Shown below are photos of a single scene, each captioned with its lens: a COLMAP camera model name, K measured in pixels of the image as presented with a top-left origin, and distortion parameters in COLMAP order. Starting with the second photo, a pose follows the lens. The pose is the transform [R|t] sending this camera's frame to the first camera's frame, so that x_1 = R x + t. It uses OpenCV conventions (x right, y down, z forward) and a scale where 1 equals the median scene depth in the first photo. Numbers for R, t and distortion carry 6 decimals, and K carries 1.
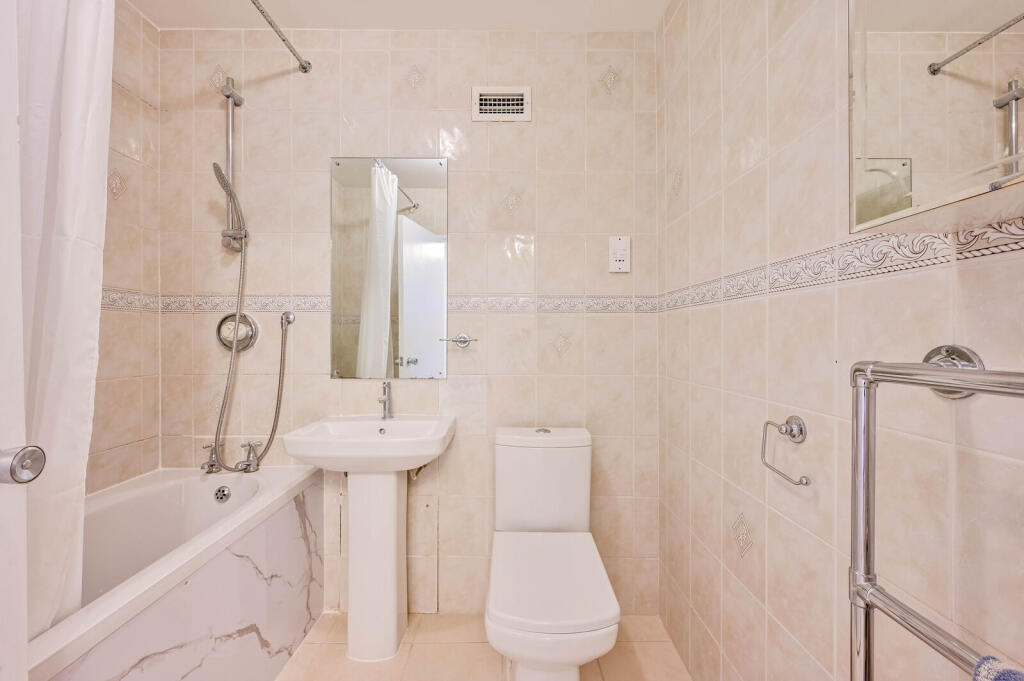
lens RADIAL K [[409.2, 0, 512.0], [0, 409.2, 340.8], [0, 0, 1]] dist [0.000150, 0.000016]
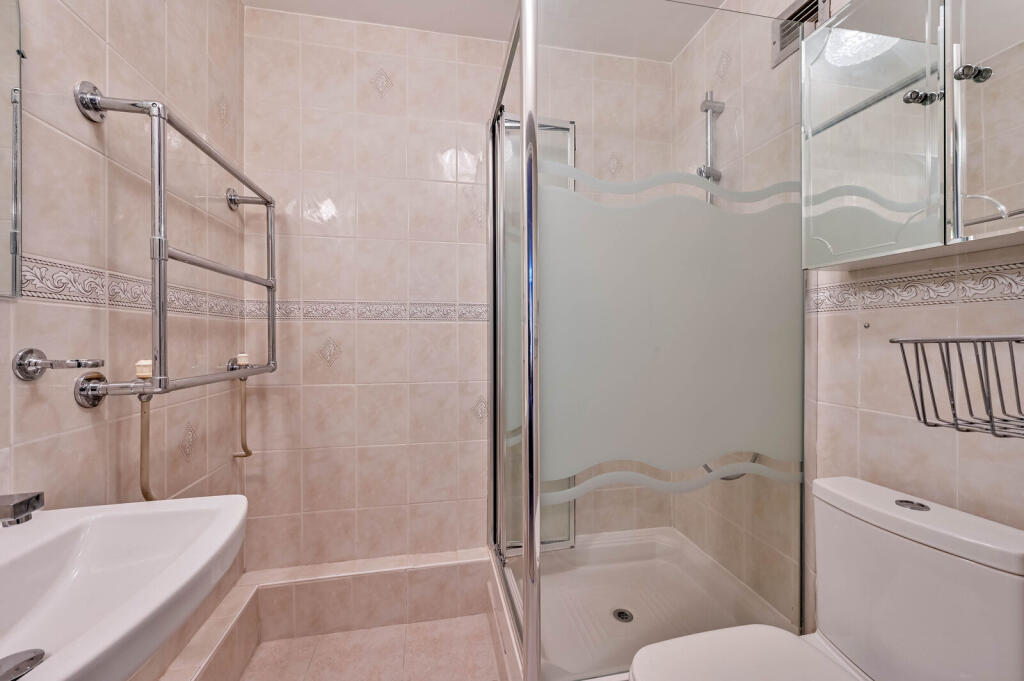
lens RADIAL K [[409.2, 0, 512.6], [0, 409.2, 338.1], [0, 0, 1]] dist [0.000150, 0.000016]
pose [[-0.980350, 0.066624, -0.185677, -0.093873], [0.063888, 0.997743, 0.020688, -0.002639], [0.186636, 0.008418, -0.982393, 2.249882]]
